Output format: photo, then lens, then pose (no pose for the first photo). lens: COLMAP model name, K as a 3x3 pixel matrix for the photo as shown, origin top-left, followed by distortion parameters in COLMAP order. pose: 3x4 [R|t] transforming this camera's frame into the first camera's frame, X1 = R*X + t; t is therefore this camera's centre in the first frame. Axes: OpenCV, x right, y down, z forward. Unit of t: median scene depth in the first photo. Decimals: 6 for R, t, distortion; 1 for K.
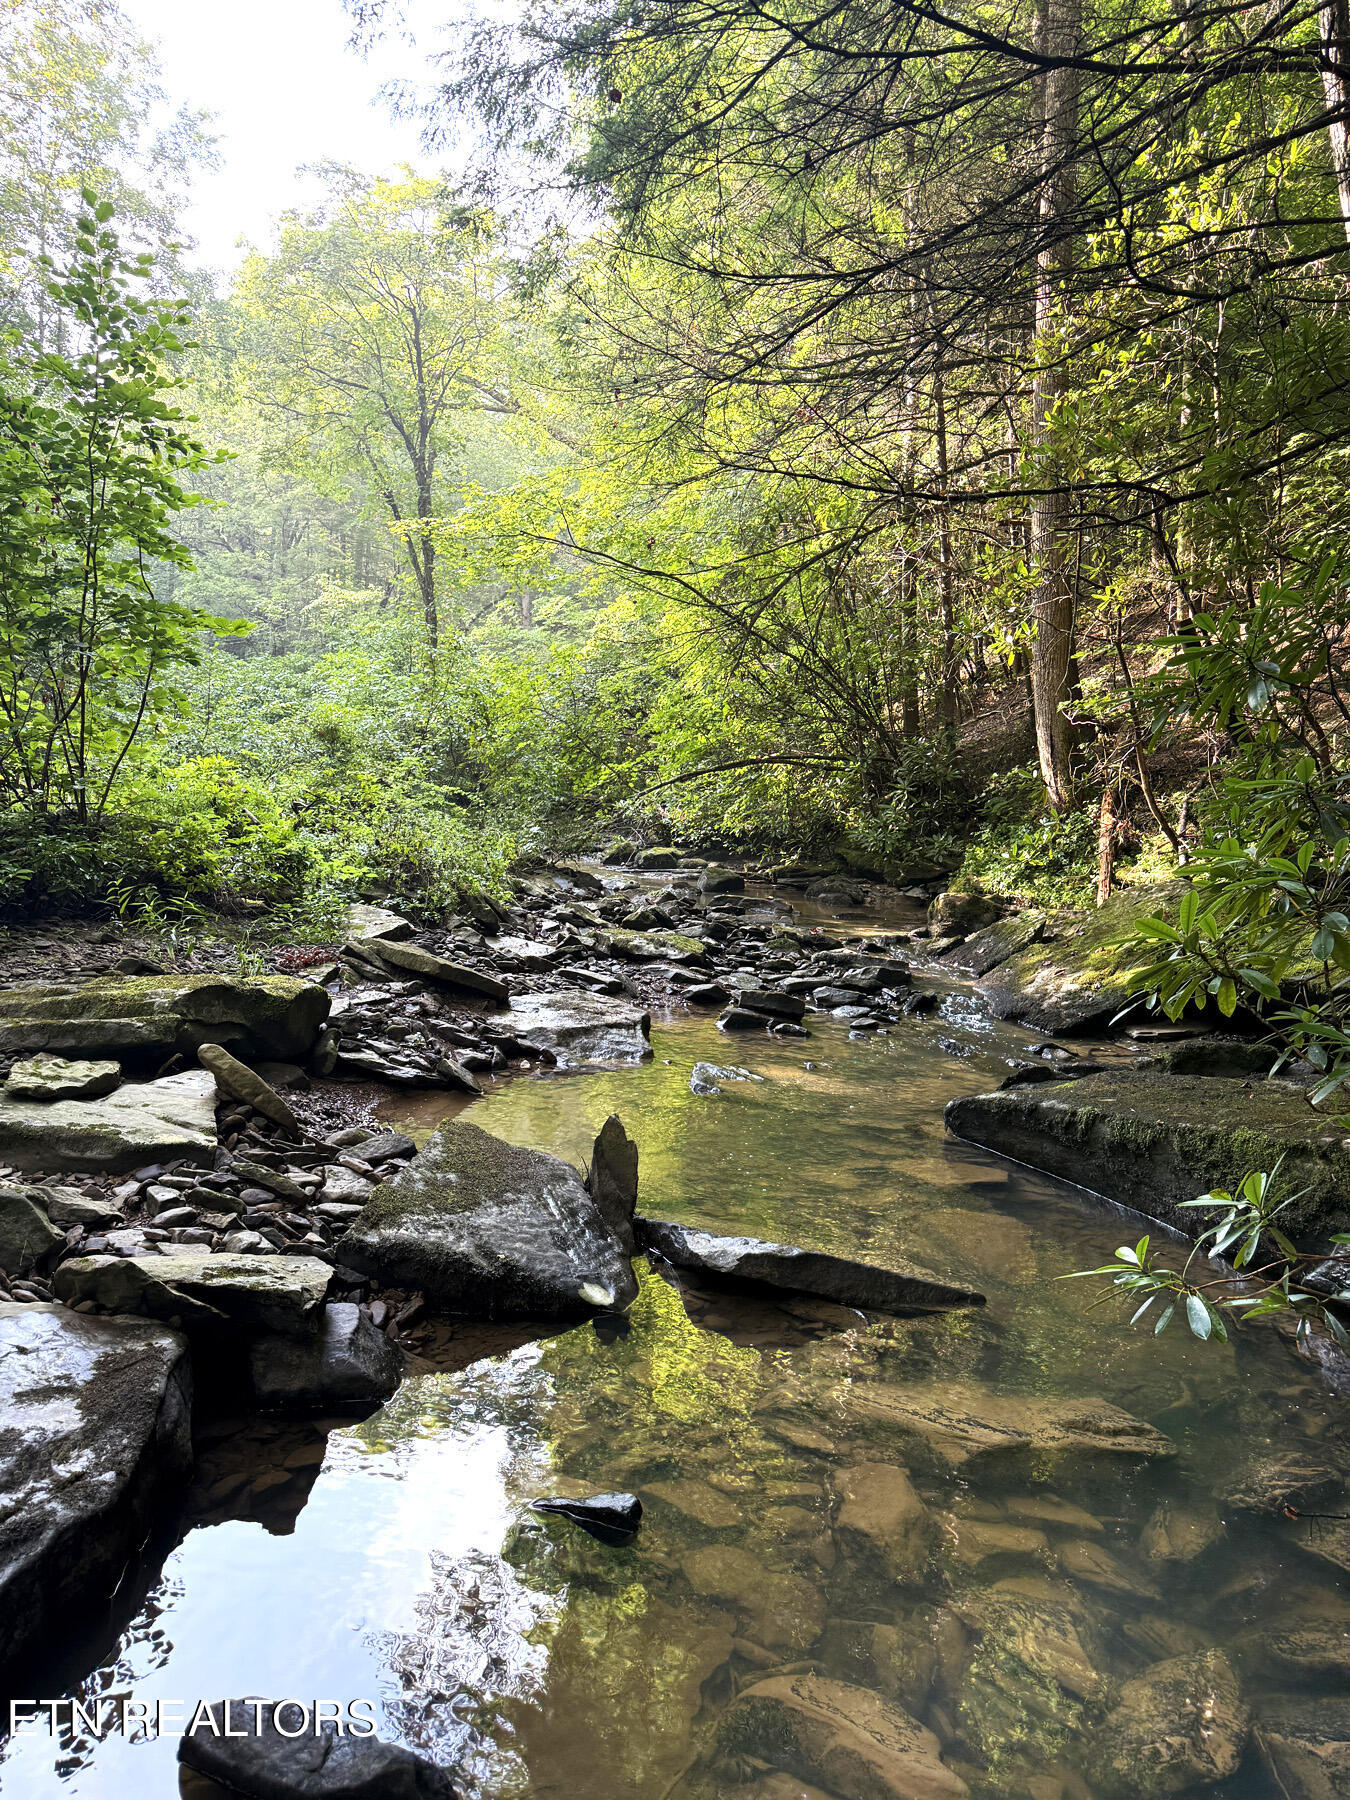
lens RADIAL K [[1256.1, 0, 675.8], [0, 1256.1, 901.2], [0, 0, 1]] dist [0.002513, 0.000214]
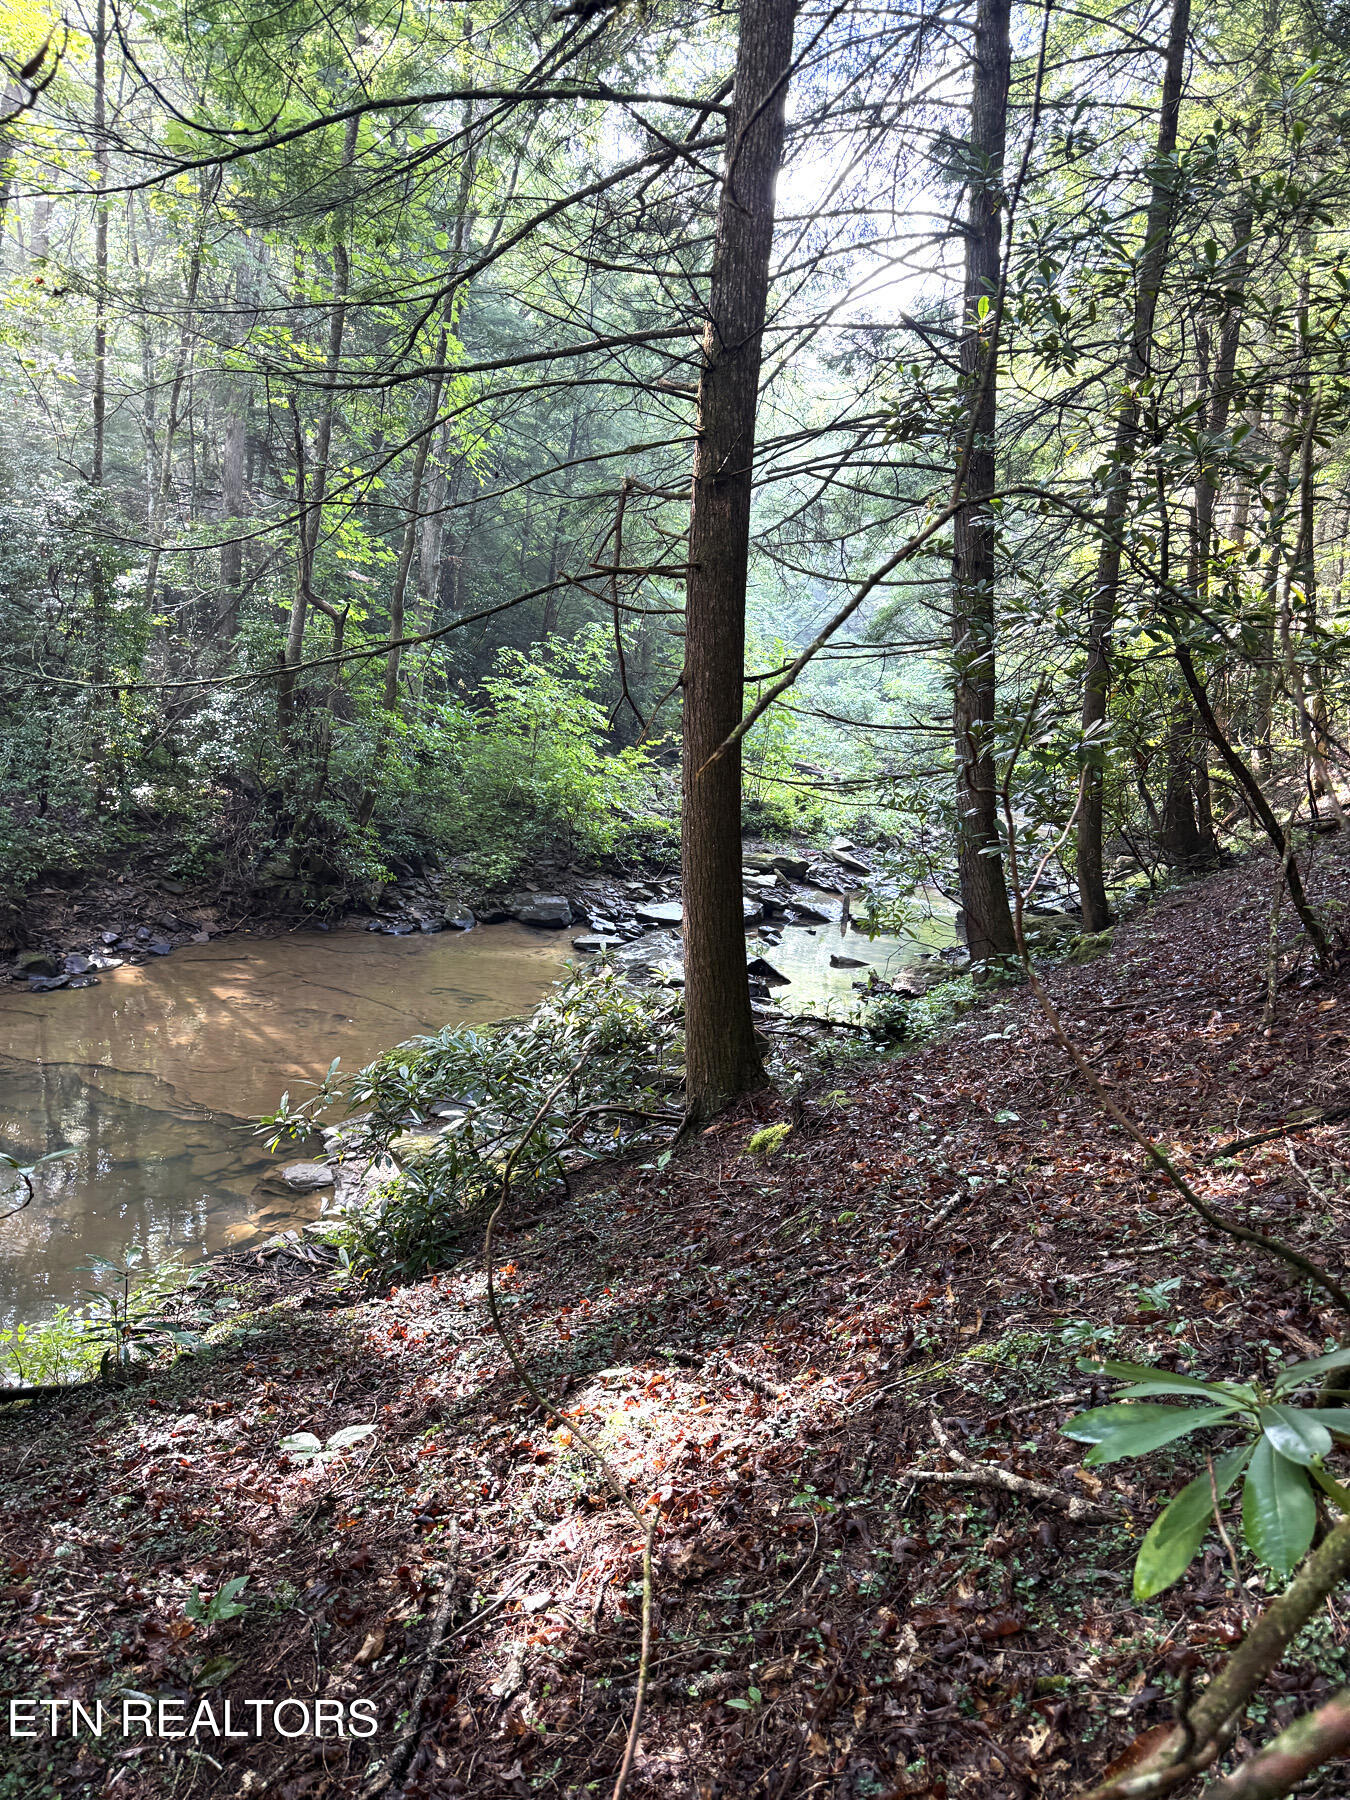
lens RADIAL K [[1256.1, 0, 674.7], [0, 1256.1, 900.2], [0, 0, 1]] dist [0.002513, 0.000214]
pose [[0.877268, 0.134040, -0.460906, 1.210846], [-0.095991, 0.989813, 0.105150, -0.189920], [0.470305, -0.048002, 0.881197, -2.736009]]
